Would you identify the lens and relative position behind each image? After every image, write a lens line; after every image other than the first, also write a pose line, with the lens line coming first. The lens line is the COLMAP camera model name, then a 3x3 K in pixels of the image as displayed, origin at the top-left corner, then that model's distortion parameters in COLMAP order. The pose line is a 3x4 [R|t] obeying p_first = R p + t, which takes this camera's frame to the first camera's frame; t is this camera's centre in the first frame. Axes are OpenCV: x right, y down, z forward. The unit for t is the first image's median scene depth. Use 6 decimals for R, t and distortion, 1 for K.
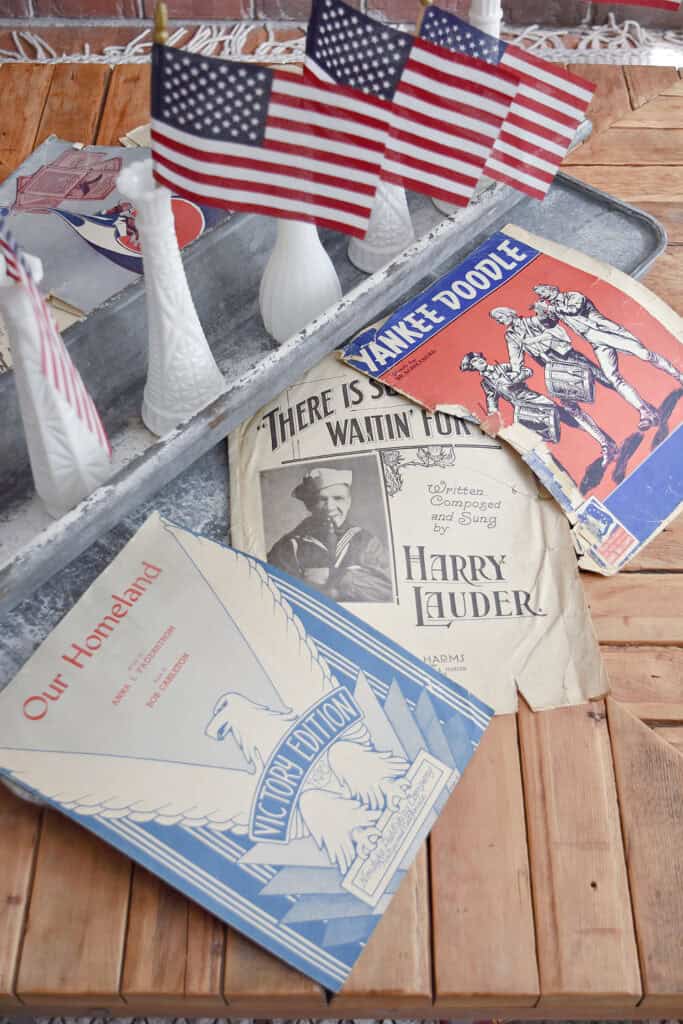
lens RADIAL K [[1188.2, 0, 352.2], [0, 1188.2, 513.6], [0, 0, 1]] dist [-0.063321, 0.000000]
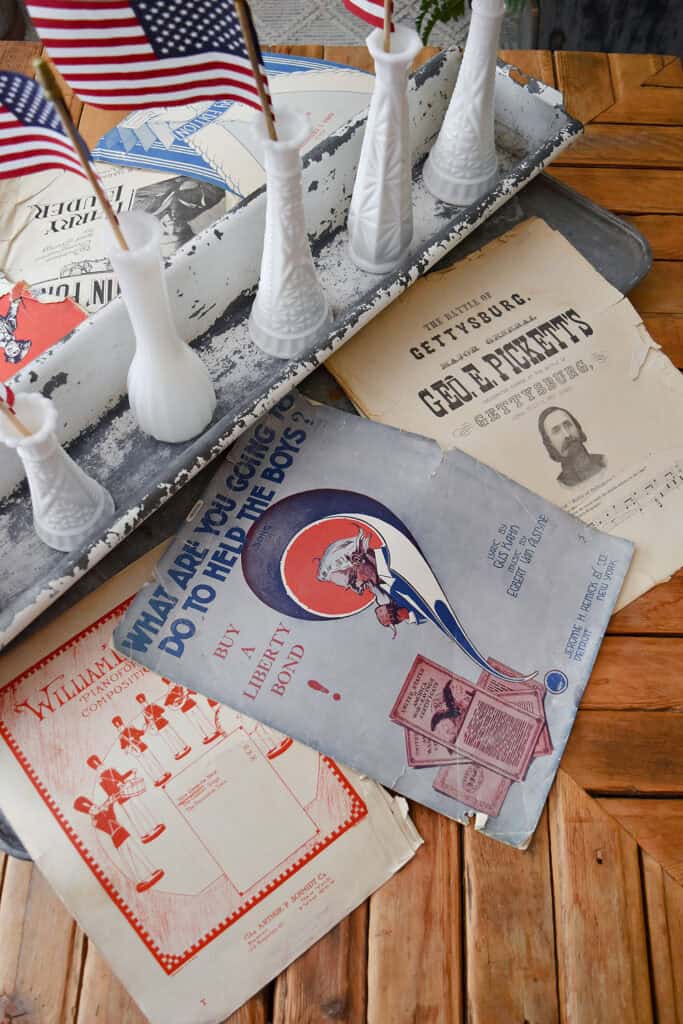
lens RADIAL K [[966.9, 0, 342.5], [0, 966.9, 511.0], [0, 0, 1]] dist [-0.071882, 0.000000]
pose [[-0.999584, -0.024306, 0.015518, -0.206327], [0.024462, -0.429671, 0.902654, -0.971166], [-0.015273, 0.902658, 0.430087, 0.788817]]
